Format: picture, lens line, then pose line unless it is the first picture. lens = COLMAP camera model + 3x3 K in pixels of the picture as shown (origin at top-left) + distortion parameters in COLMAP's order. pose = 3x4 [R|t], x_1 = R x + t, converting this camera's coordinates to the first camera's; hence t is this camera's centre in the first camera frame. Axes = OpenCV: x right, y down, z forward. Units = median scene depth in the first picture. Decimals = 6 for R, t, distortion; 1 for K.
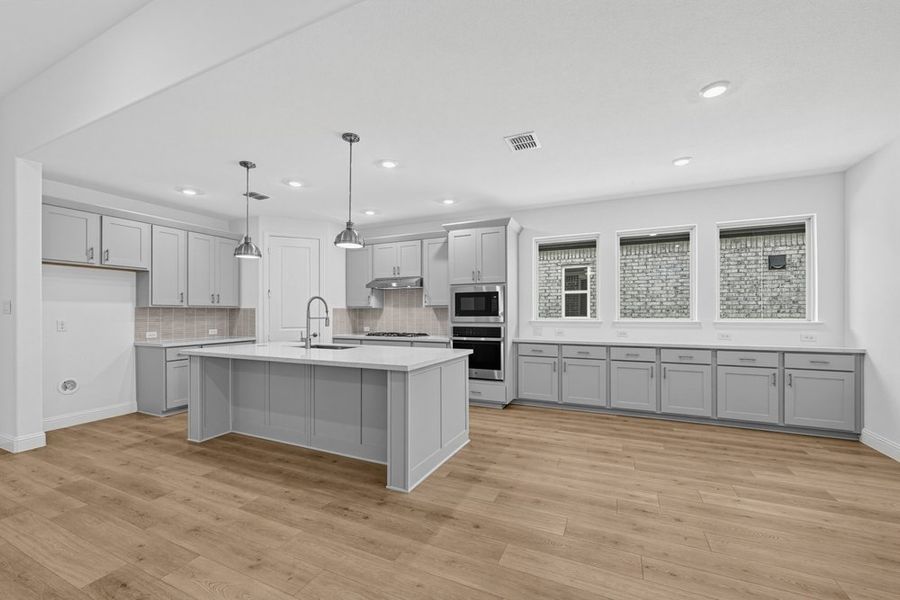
lens RADIAL K [[359.0, 0, 446.2], [0, 359.0, 314.4], [0, 0, 1]] dist [-0.003345, 0.001206]
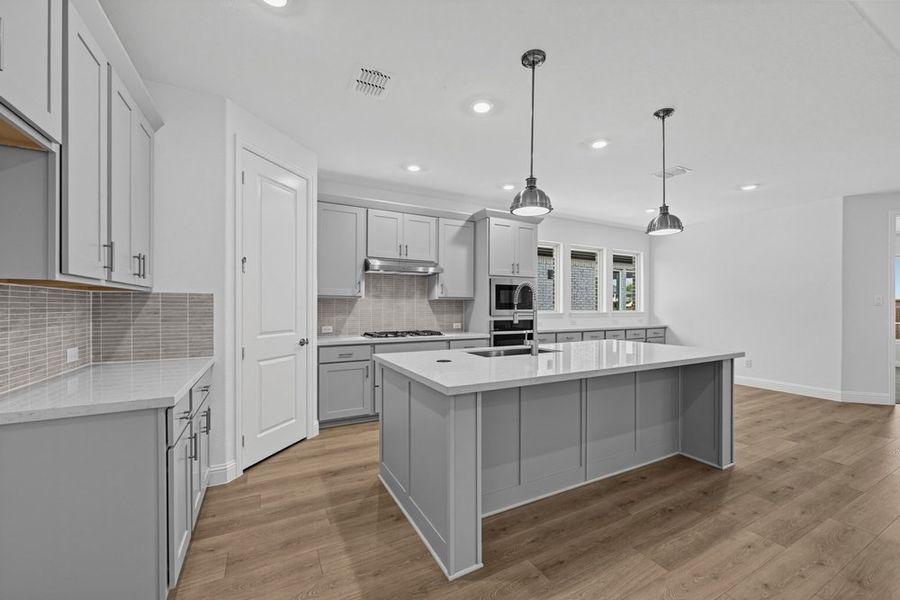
lens RADIAL K [[359.0, 0, 455.3], [0, 359.0, 307.8], [0, 0, 1]] dist [-0.003345, 0.001206]
pose [[0.599936, 0.000337, 0.800048, -0.898460], [-0.000108, 1.000000, -0.000340, 0.001213], [-0.800048, 0.000118, 0.599936, 0.596770]]
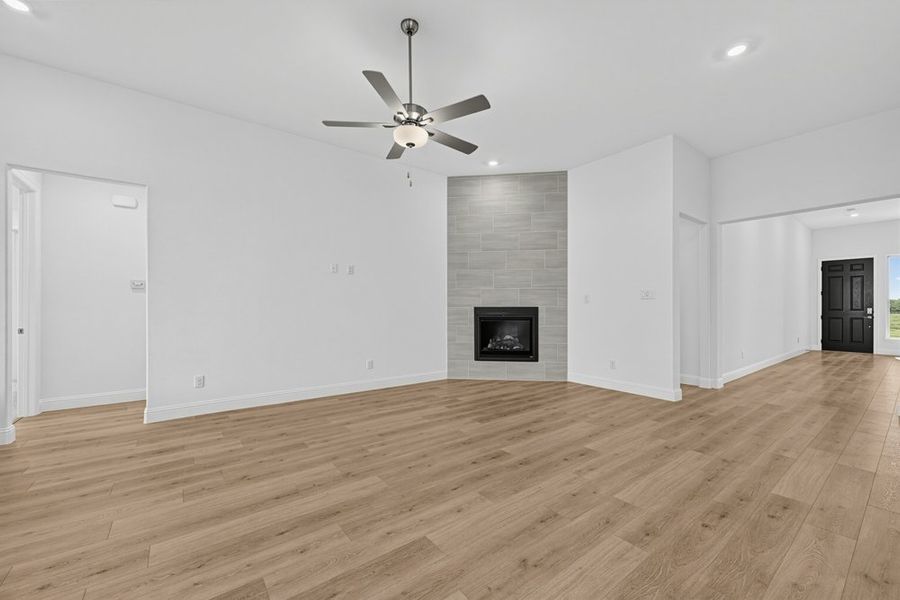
lens RADIAL K [[359.0, 0, 448.0], [0, 359.0, 302.2], [0, 0, 1]] dist [-0.003345, 0.001206]
pose [[-0.465721, -0.012194, -0.884848, 0.289186], [-0.002112, 0.999918, -0.012668, 0.023424], [0.884929, -0.004031, -0.465708, 0.211949]]
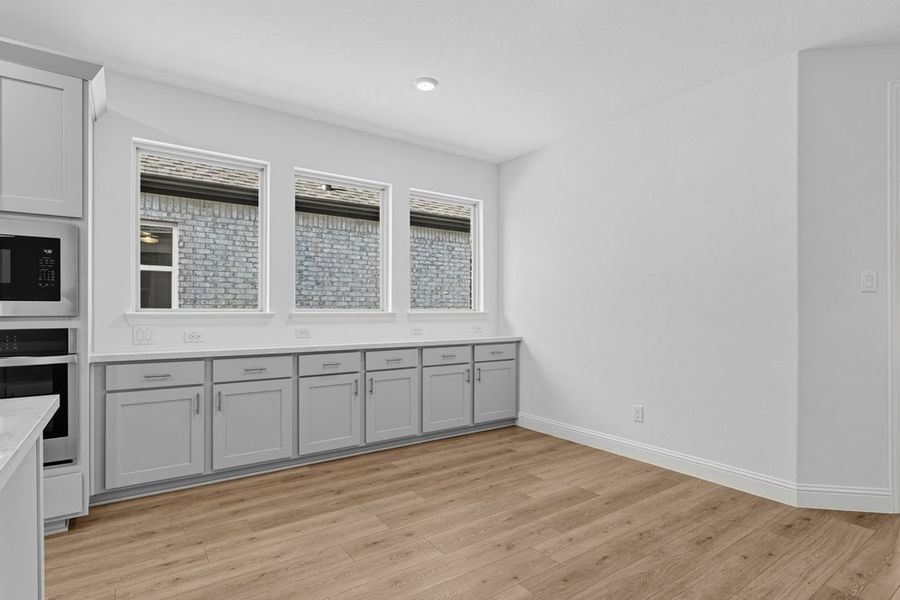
lens RADIAL K [[464.1, 0, 450.9], [0, 464.1, 311.8], [0, 0, 1]] dist [-0.003302, 0.000971]
pose [[0.493274, 0.001163, 0.869873, -0.092885], [0.002921, 0.999991, -0.002993, 0.021579], [-0.869869, 0.004017, 0.493266, 0.406603]]
